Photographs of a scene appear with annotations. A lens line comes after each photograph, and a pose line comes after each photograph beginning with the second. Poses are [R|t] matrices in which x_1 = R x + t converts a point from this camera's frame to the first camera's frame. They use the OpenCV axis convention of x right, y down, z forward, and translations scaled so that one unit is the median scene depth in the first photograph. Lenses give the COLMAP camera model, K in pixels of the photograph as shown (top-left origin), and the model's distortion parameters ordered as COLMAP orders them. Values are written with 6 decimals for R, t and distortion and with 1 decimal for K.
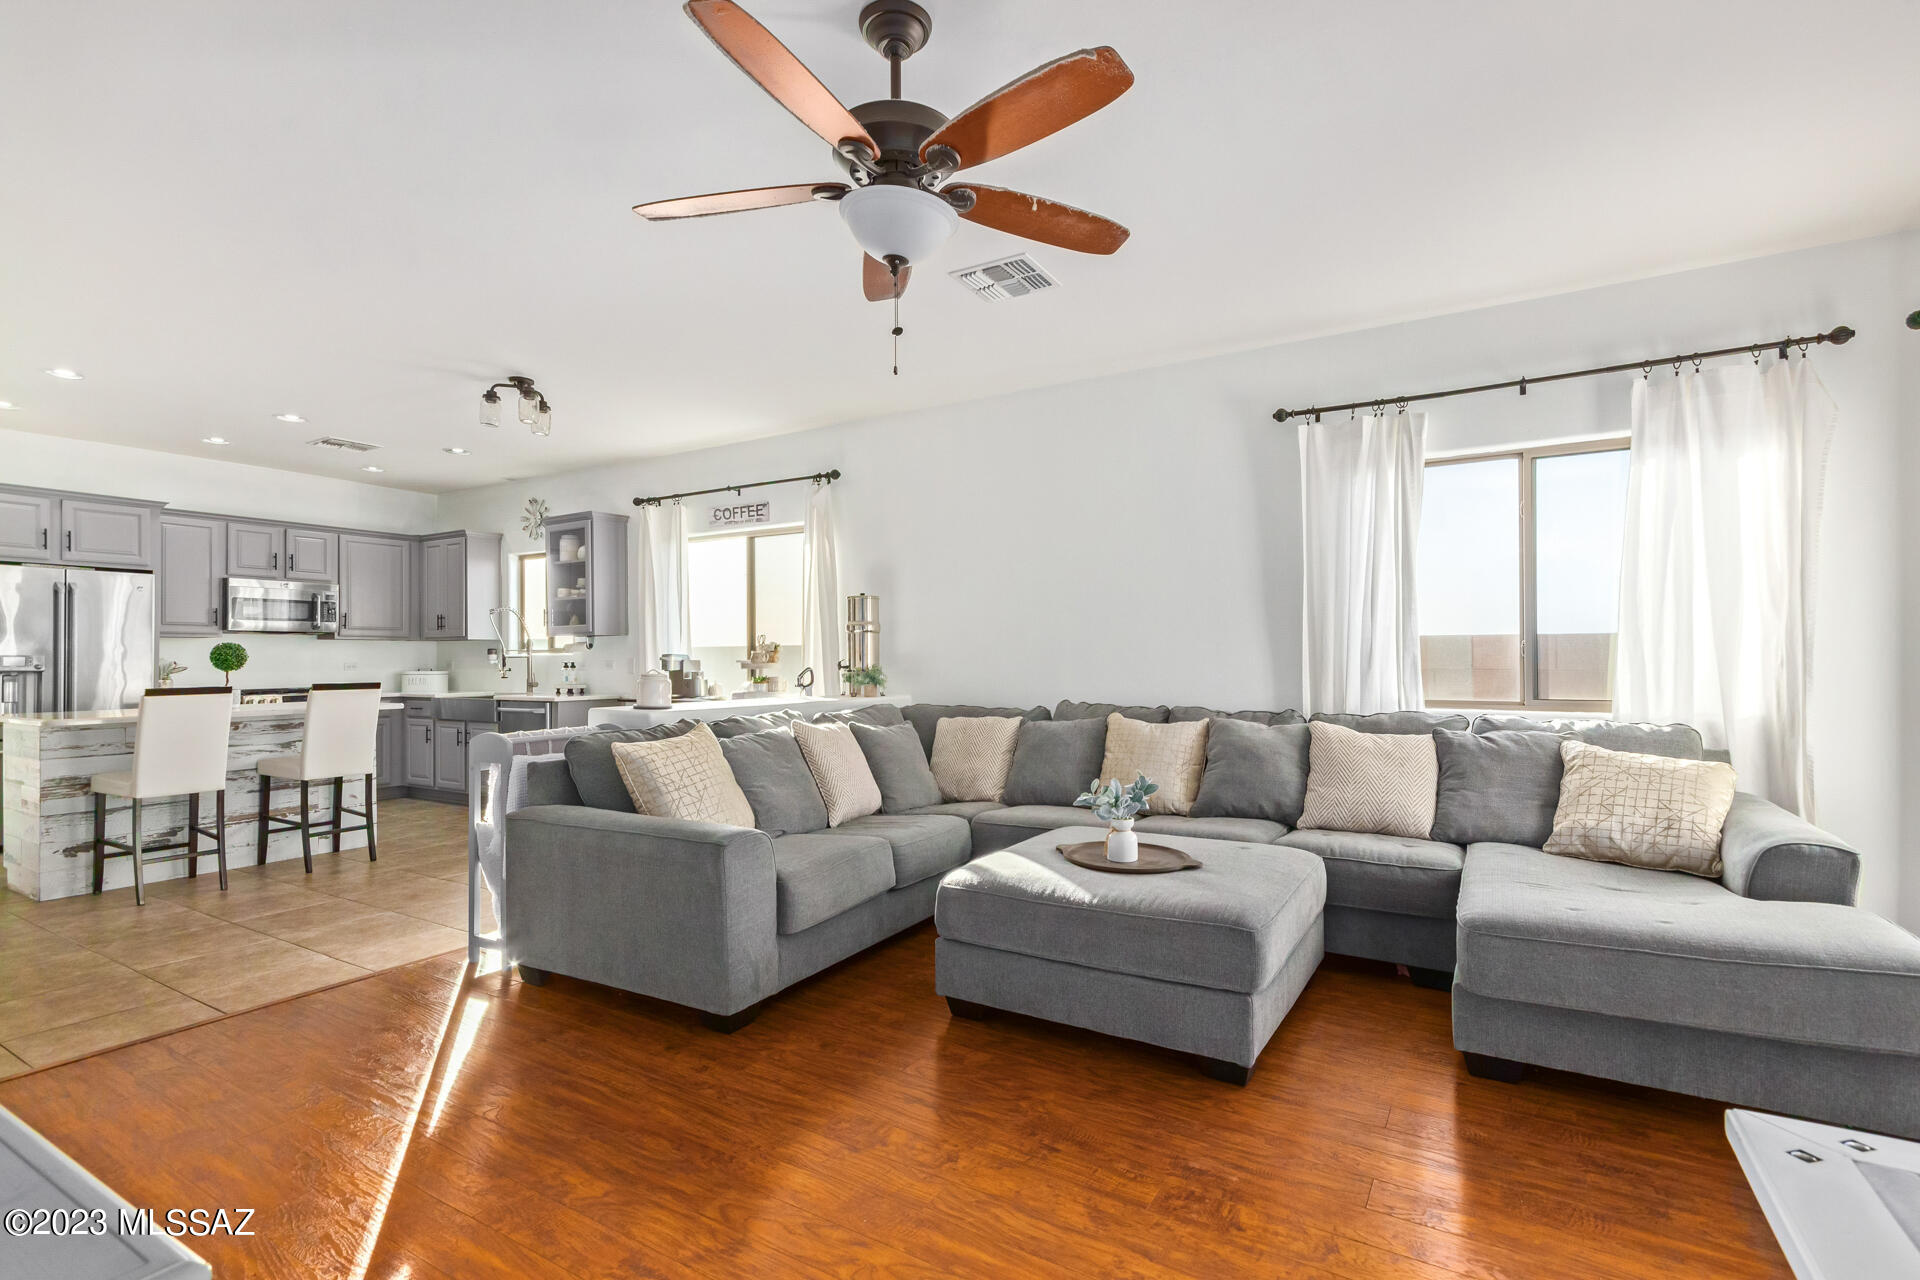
lens RADIAL K [[869.6, 0, 962.0], [0, 869.6, 661.3], [0, 0, 1]] dist [-0.000318, -0.000215]
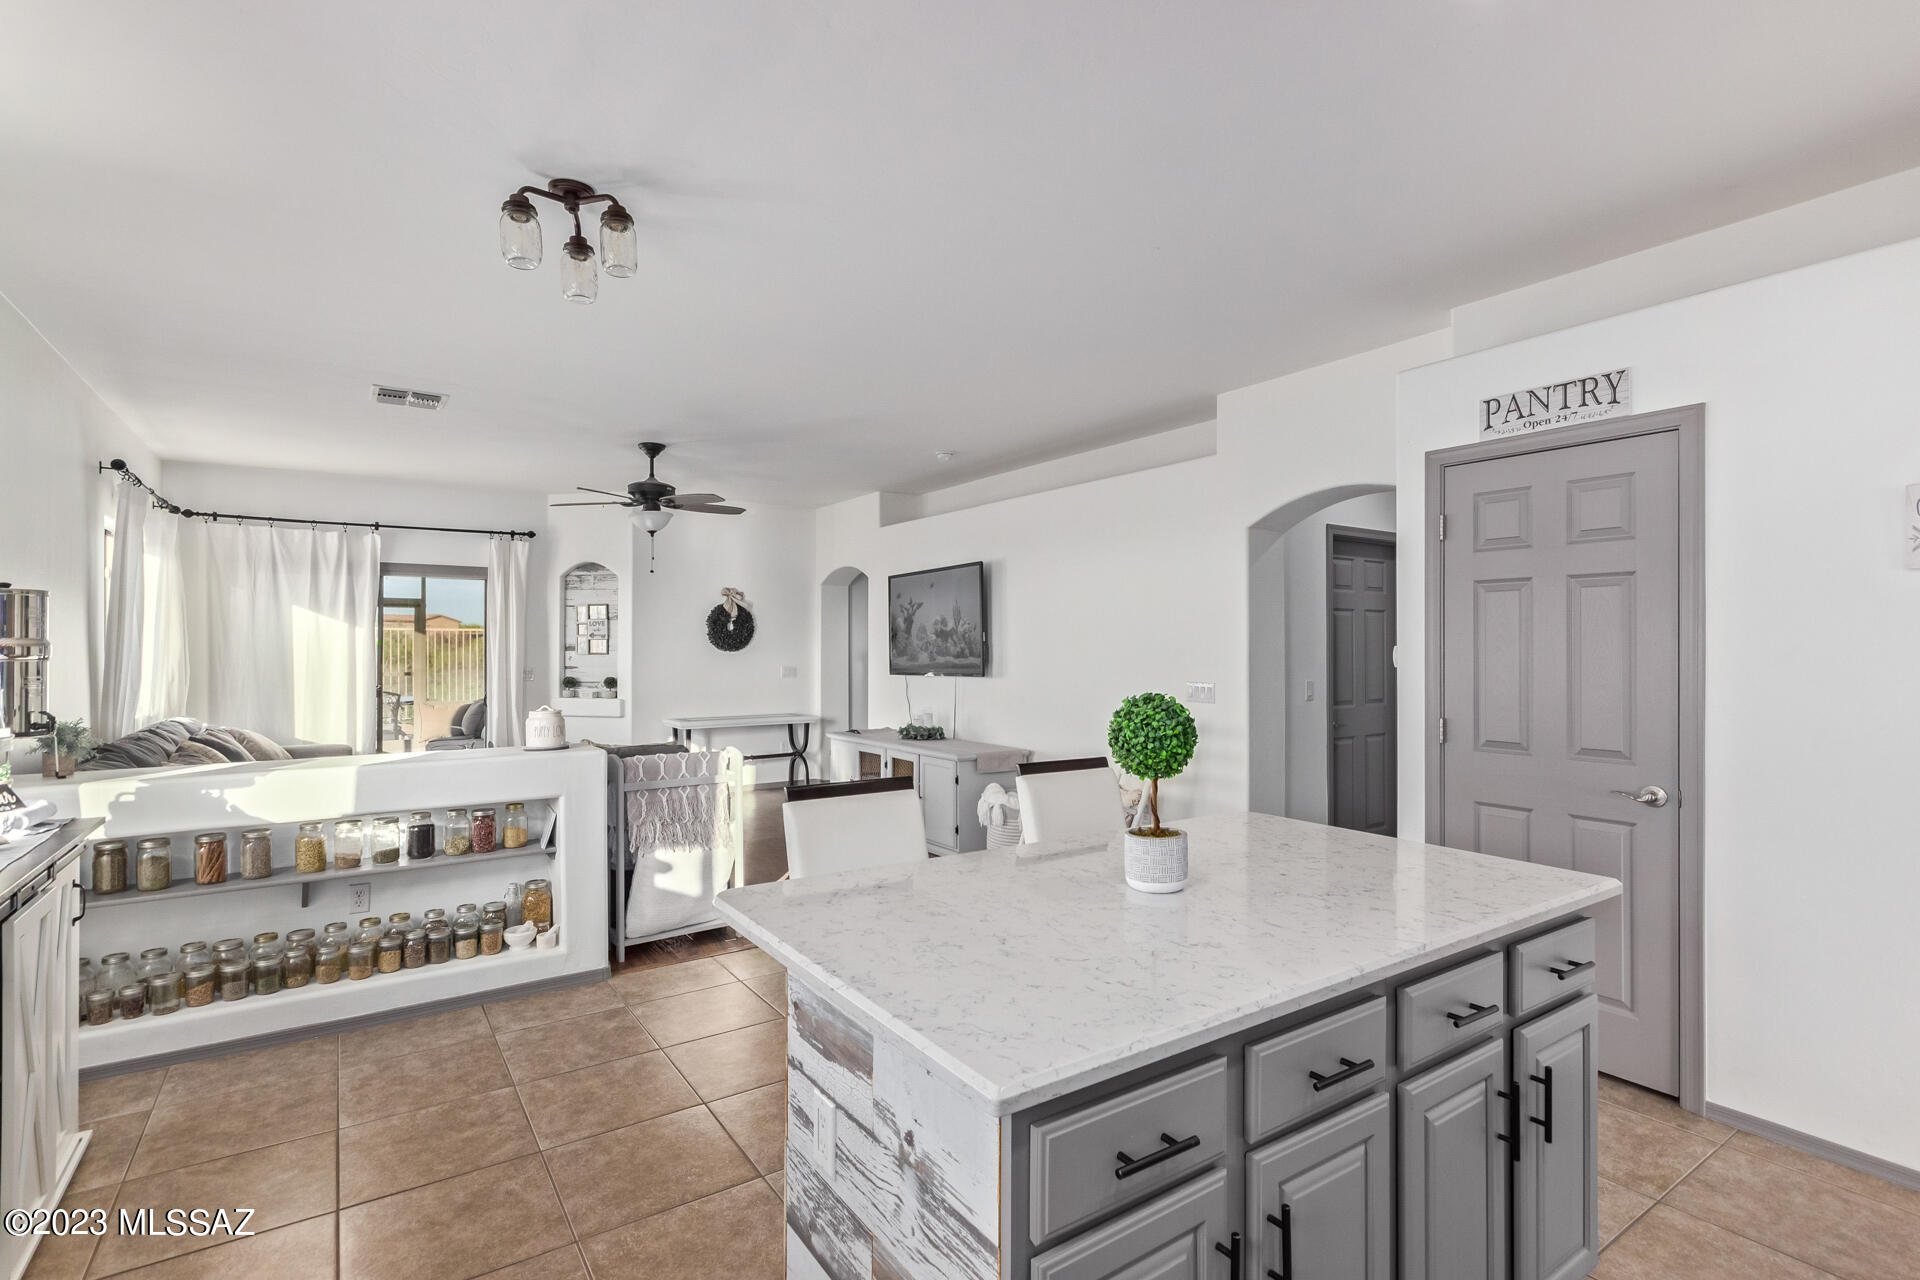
lens RADIAL K [[928.0, 0, 938.8], [0, 928.0, 646.8], [0, 0, 1]] dist [0.013427, 0.000187]
pose [[-0.894457, 0.005349, 0.447122, -1.133468], [0.007677, 0.999965, 0.003394, -0.051516], [-0.447088, 0.006469, -0.894467, 1.664427]]
